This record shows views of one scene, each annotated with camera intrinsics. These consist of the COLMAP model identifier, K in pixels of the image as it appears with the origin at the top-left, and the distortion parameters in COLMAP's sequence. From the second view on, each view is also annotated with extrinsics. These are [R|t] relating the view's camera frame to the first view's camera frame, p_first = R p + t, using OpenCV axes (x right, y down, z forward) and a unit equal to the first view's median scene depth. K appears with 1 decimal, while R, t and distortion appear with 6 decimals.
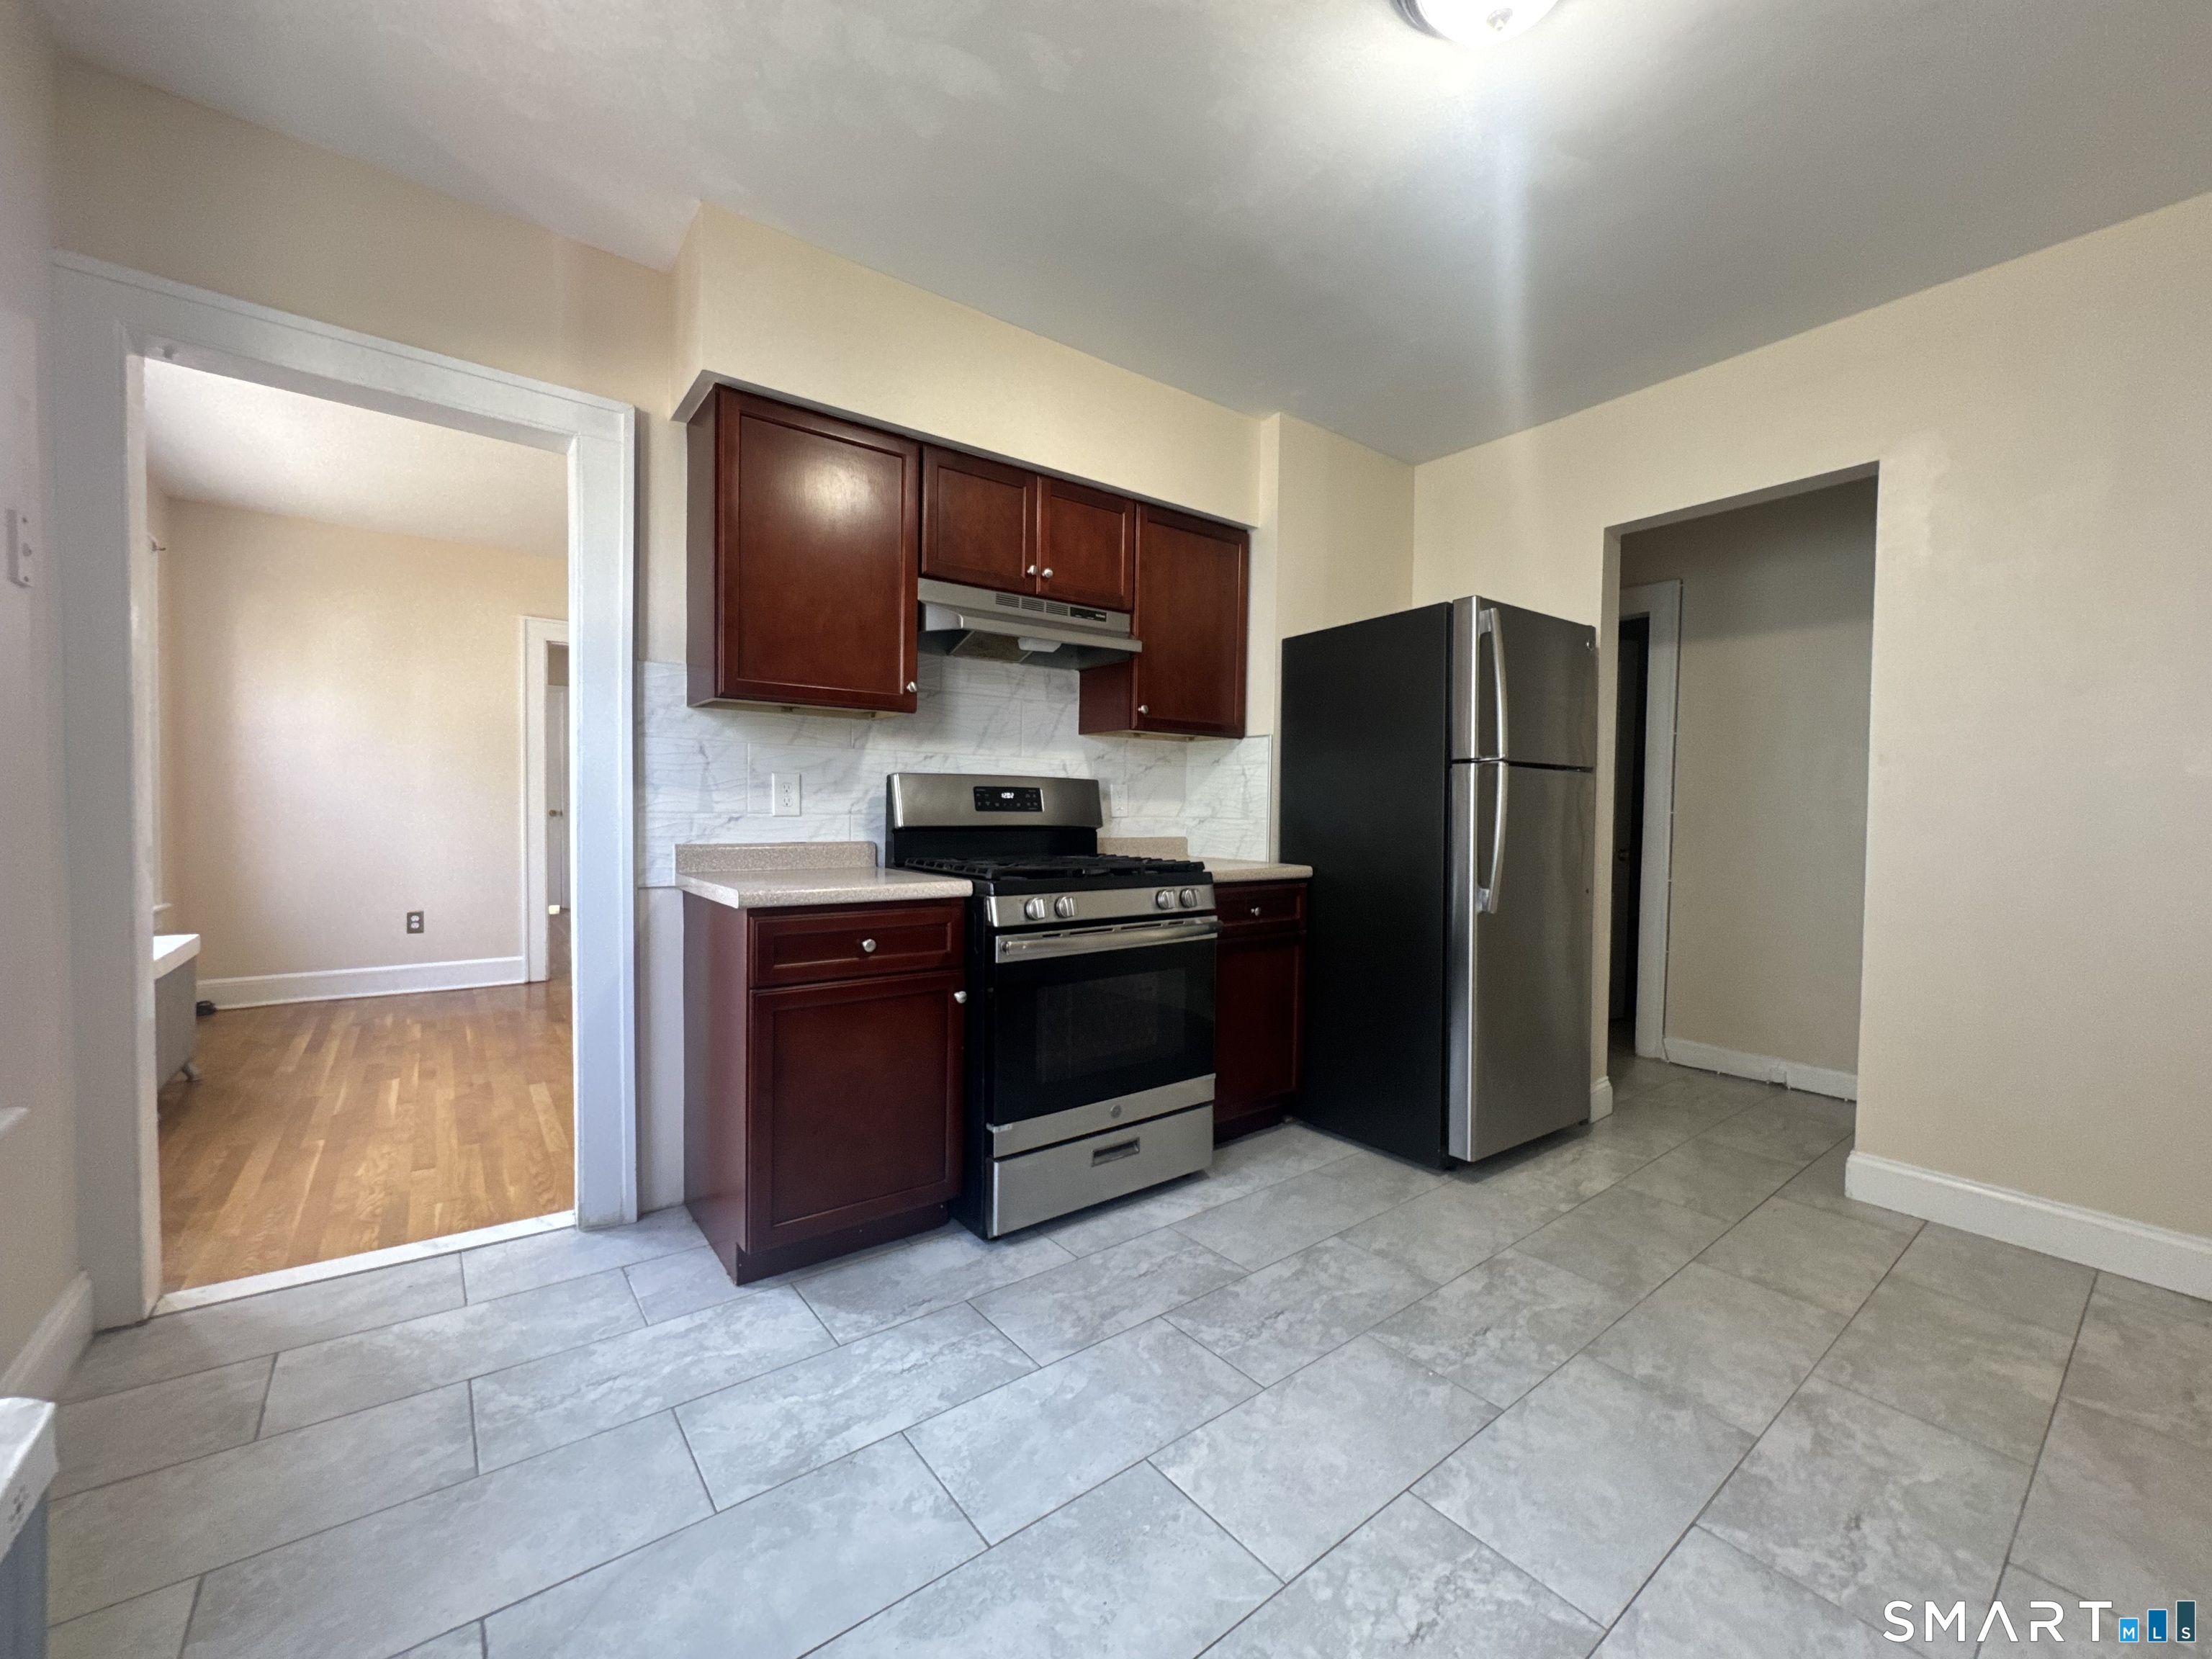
lens RADIAL K [[886.8, 0, 1103.0], [0, 886.8, 832.3], [0, 0, 1]] dist [-0.001190, 0.000424]
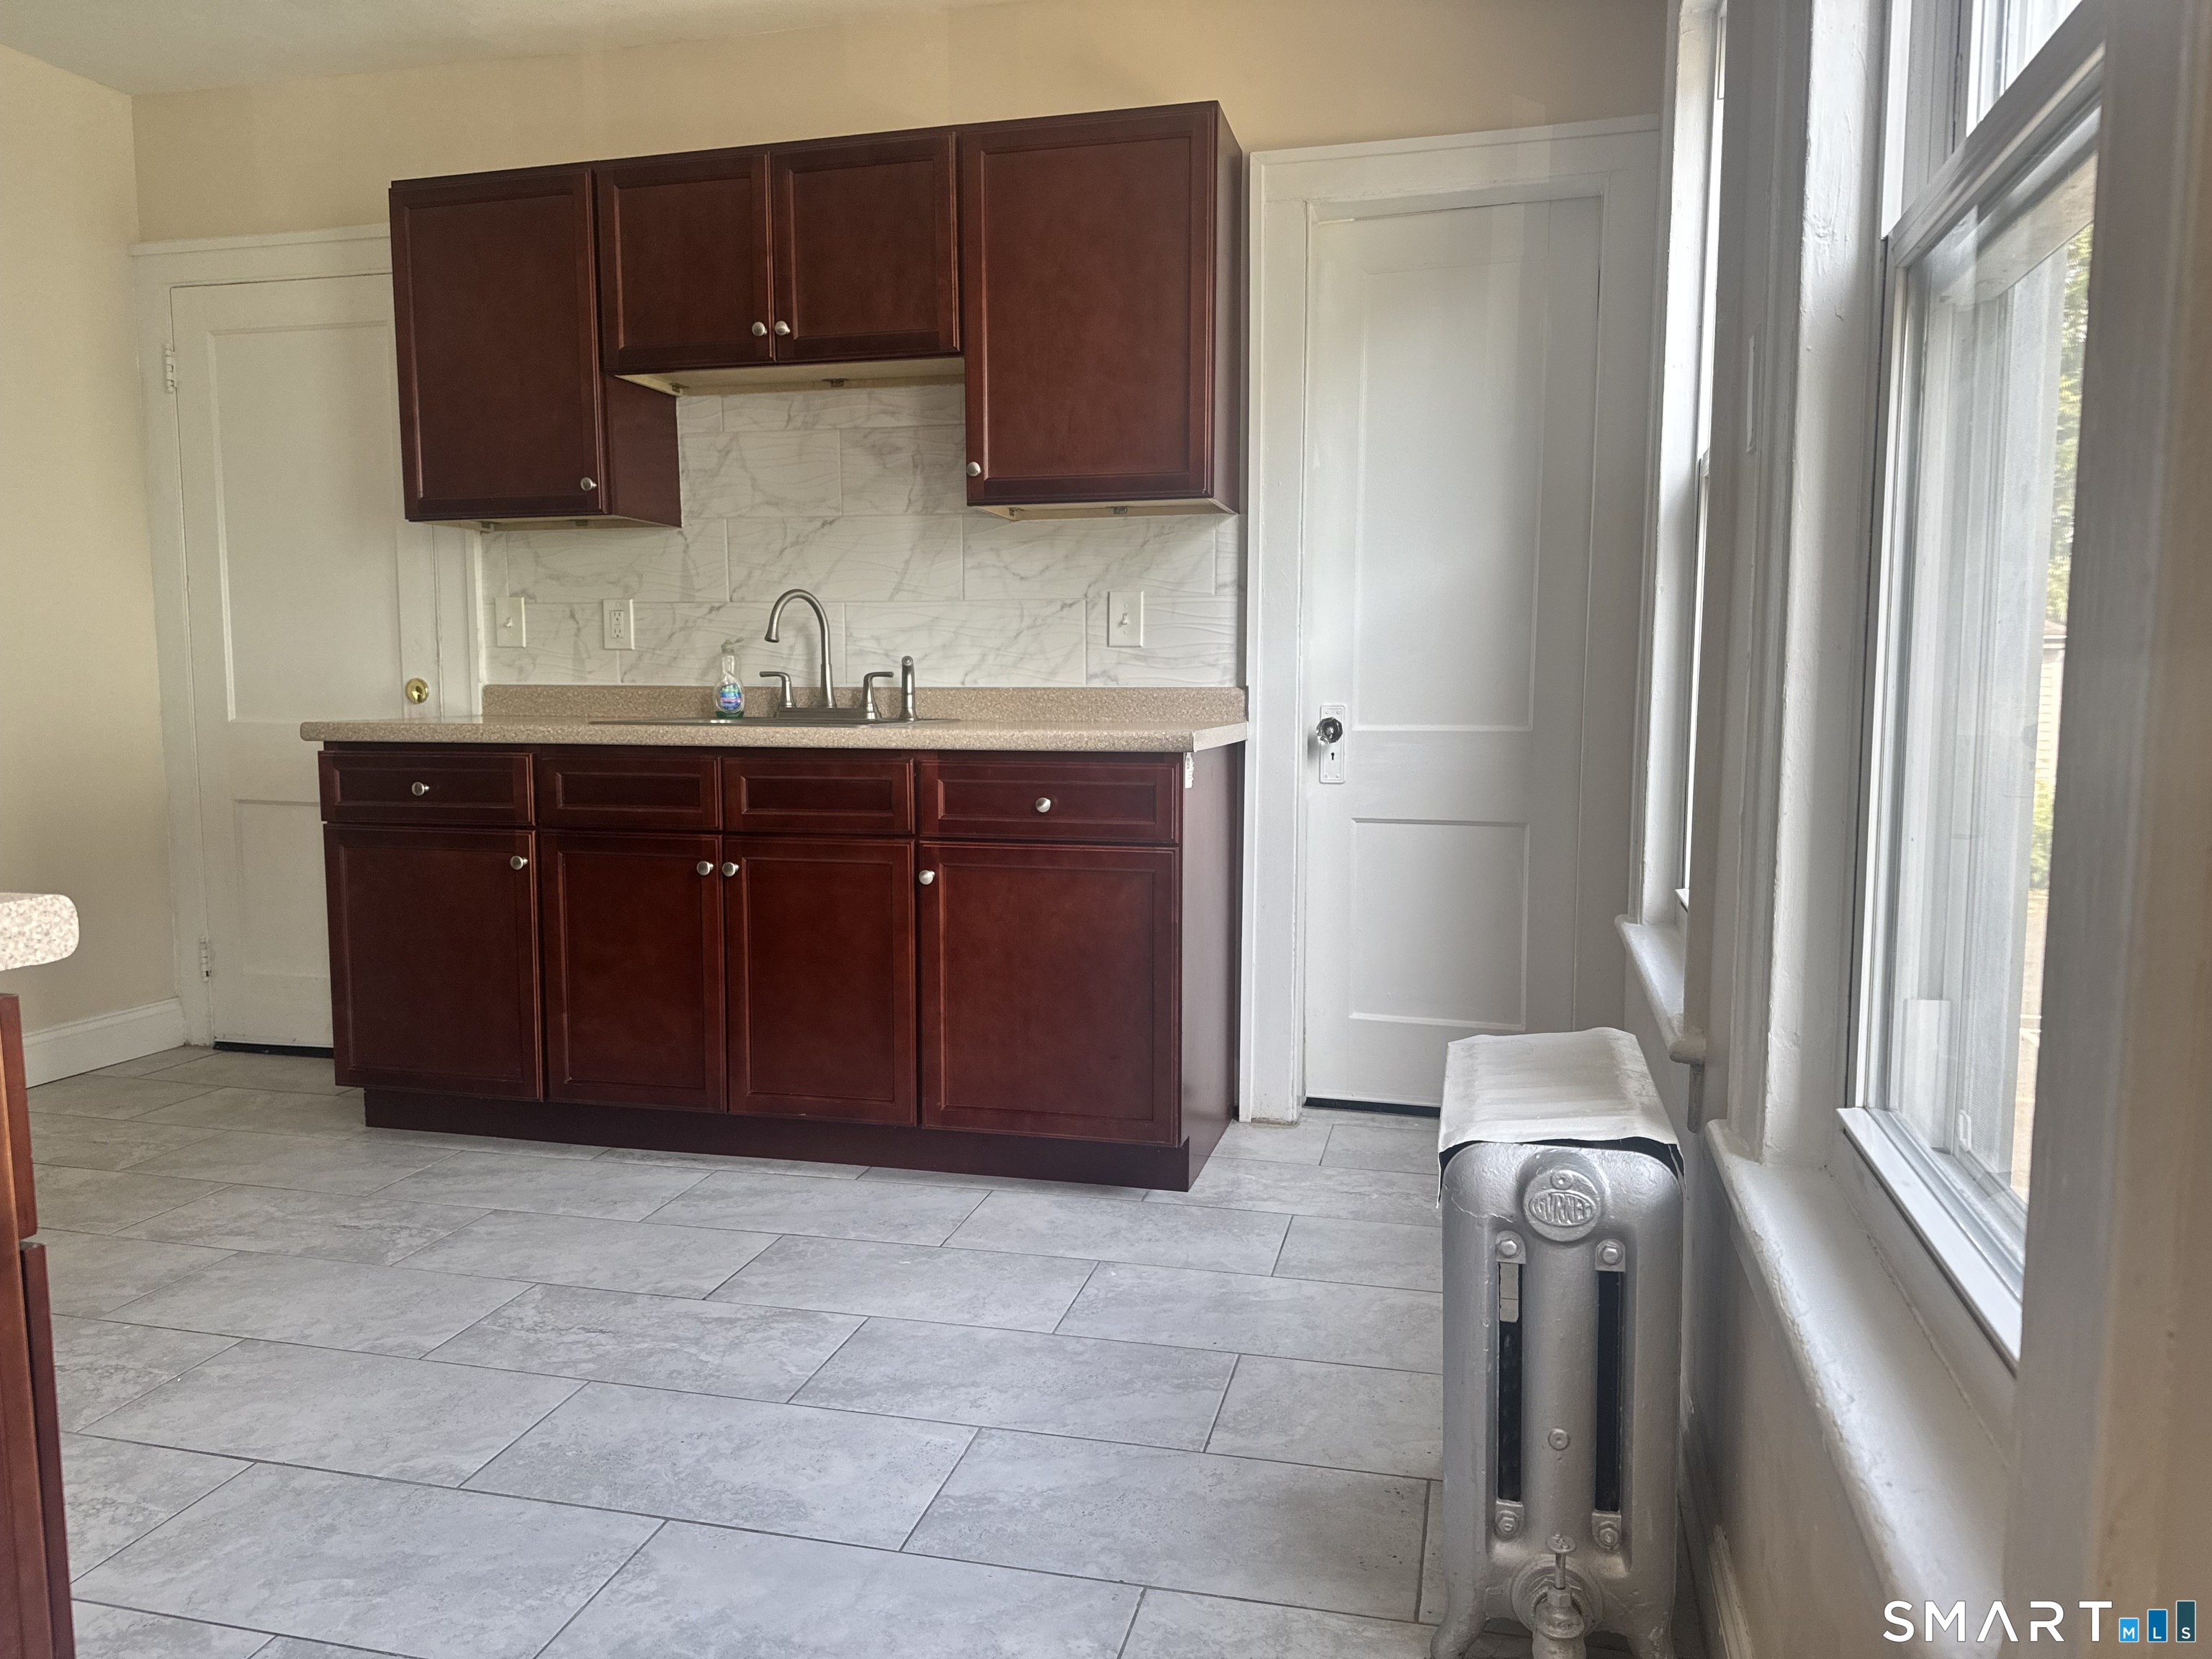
lens RADIAL K [[1569.4, 0, 1108.3], [0, 1569.4, 827.7], [0, 0, 1]] dist [-0.011415, -0.004261]
pose [[-0.616272, -0.093375, 0.781978, -0.968683], [0.020105, 0.990757, 0.134149, -0.012891], [-0.787277, 0.098393, -0.608699, 0.996184]]
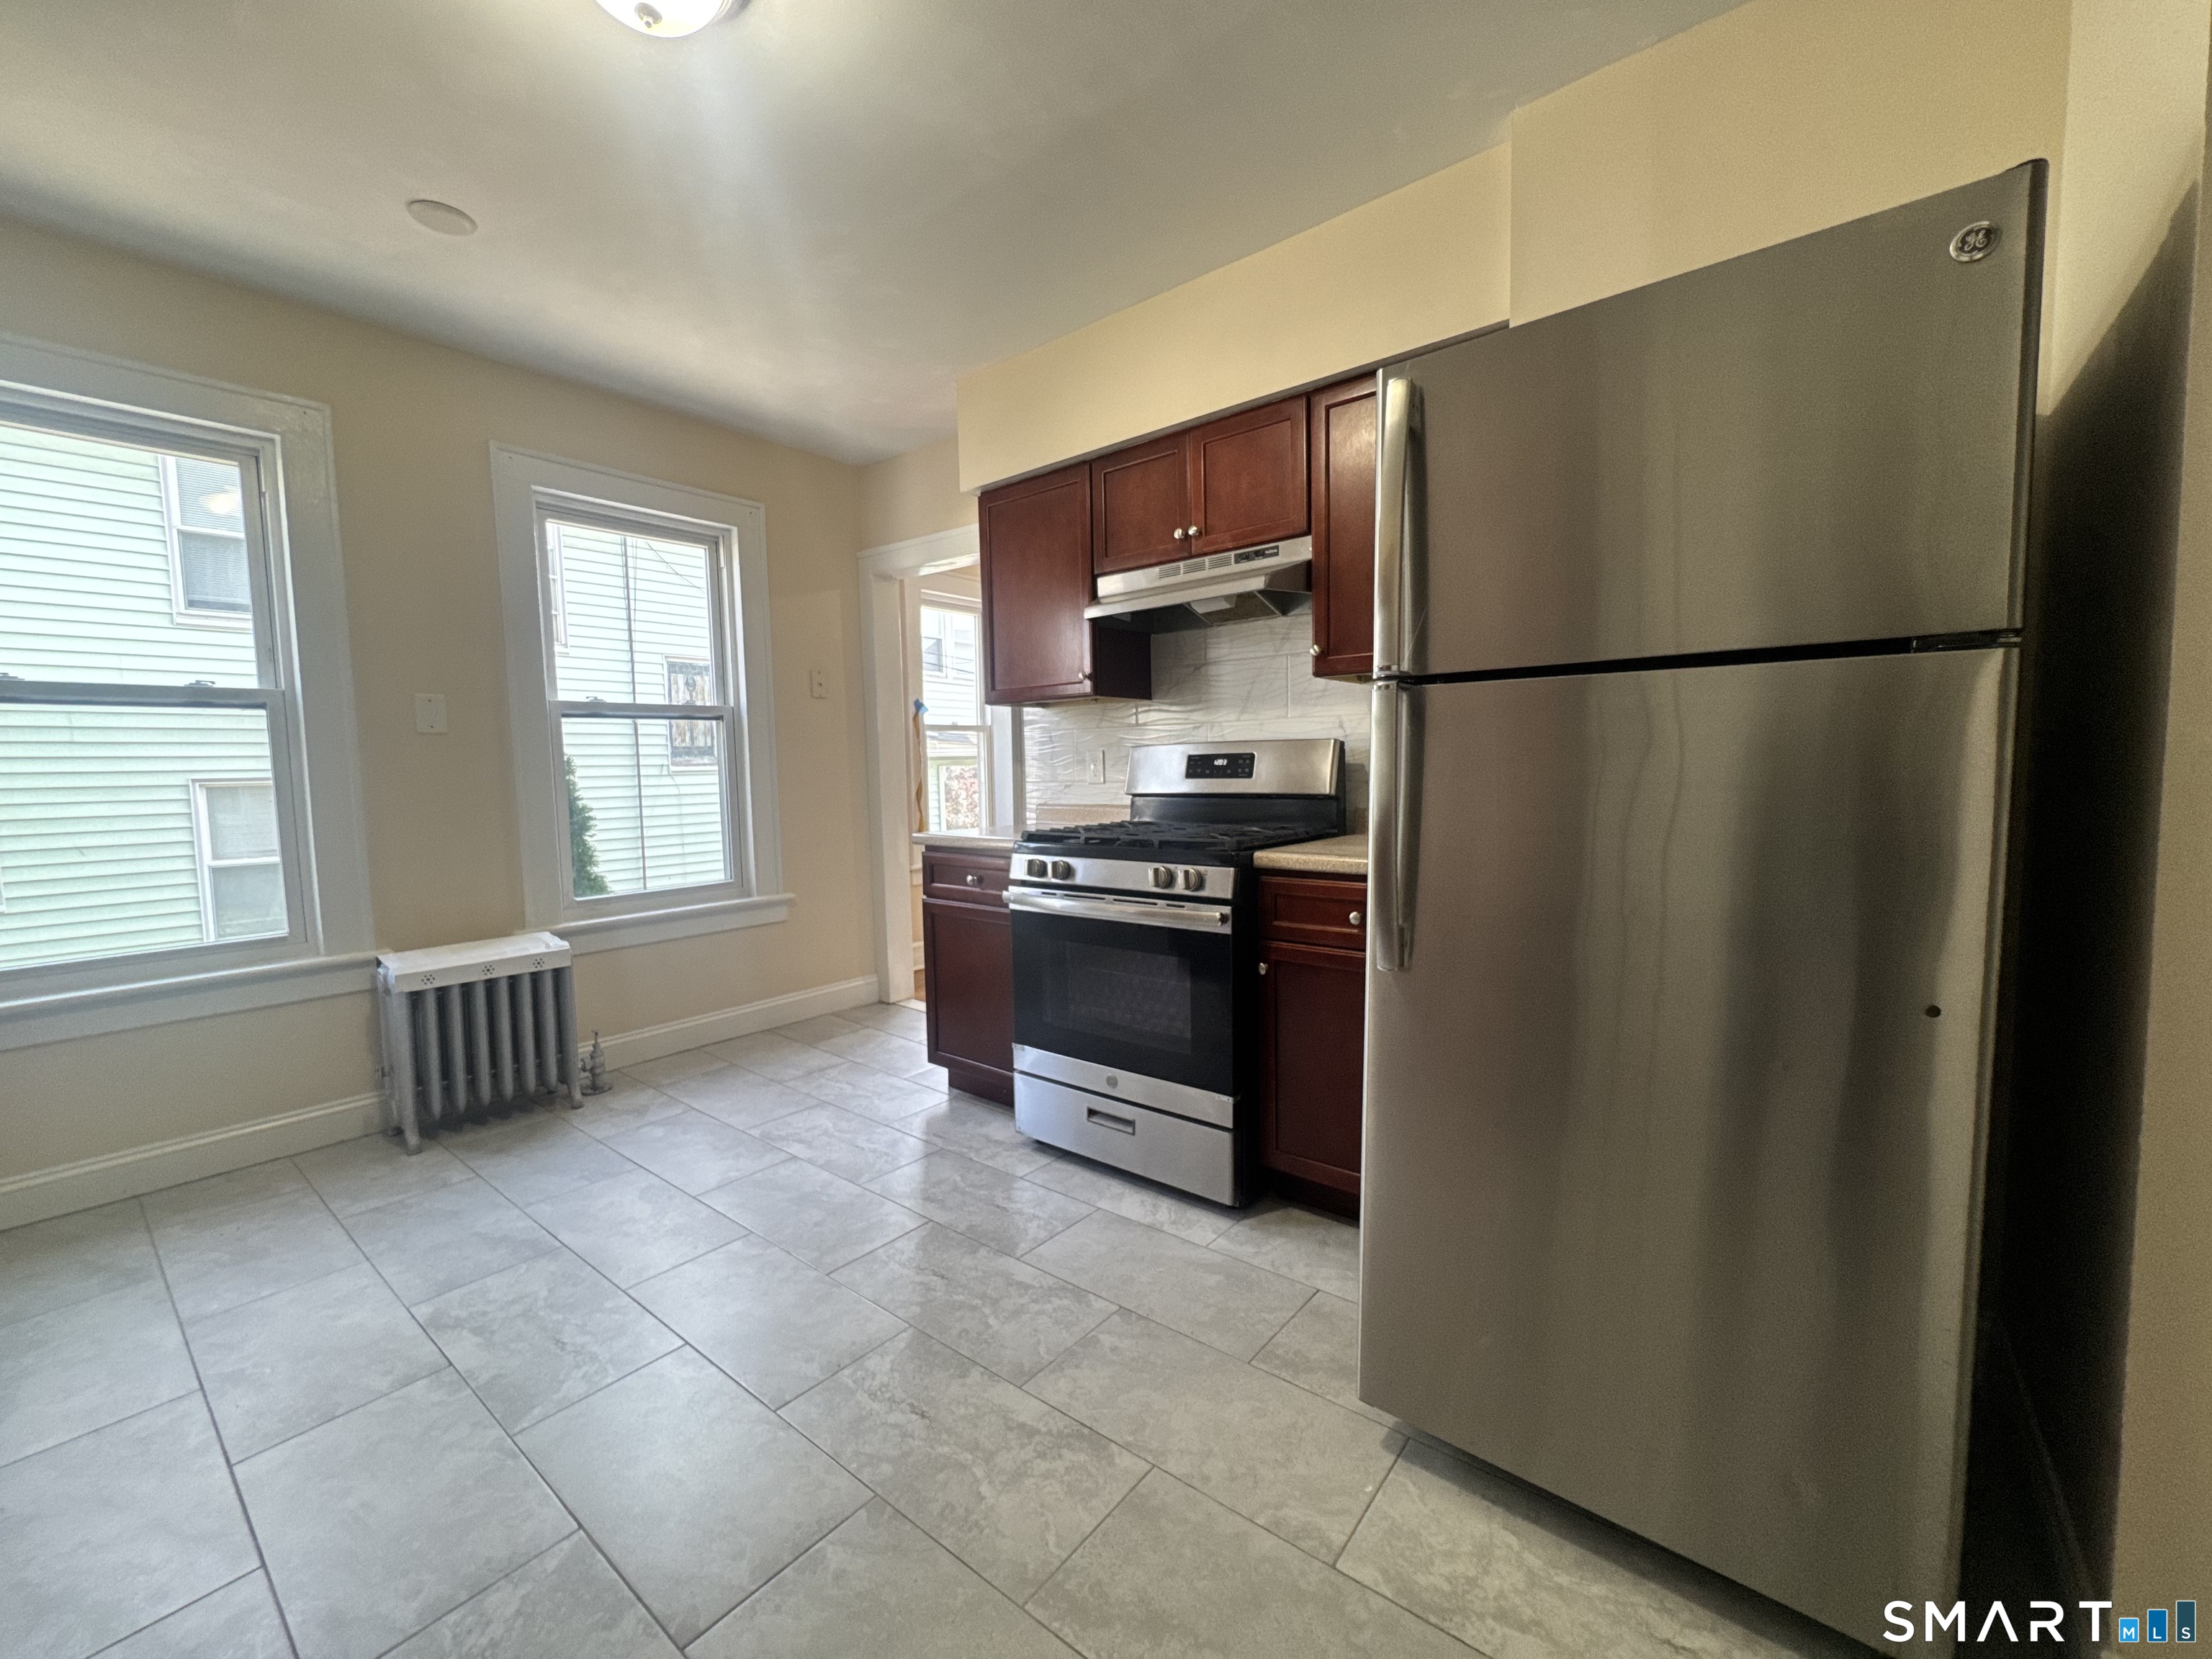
lens RADIAL K [[886.8, 0, 1103.0], [0, 886.8, 829.2], [0, 0, 1]] dist [-0.001190, 0.000424]
pose [[0.232312, 0.049726, -0.971369, 1.181133], [-0.005279, 0.998742, 0.049865, -0.022588], [0.972627, -0.006456, 0.232283, 0.926551]]
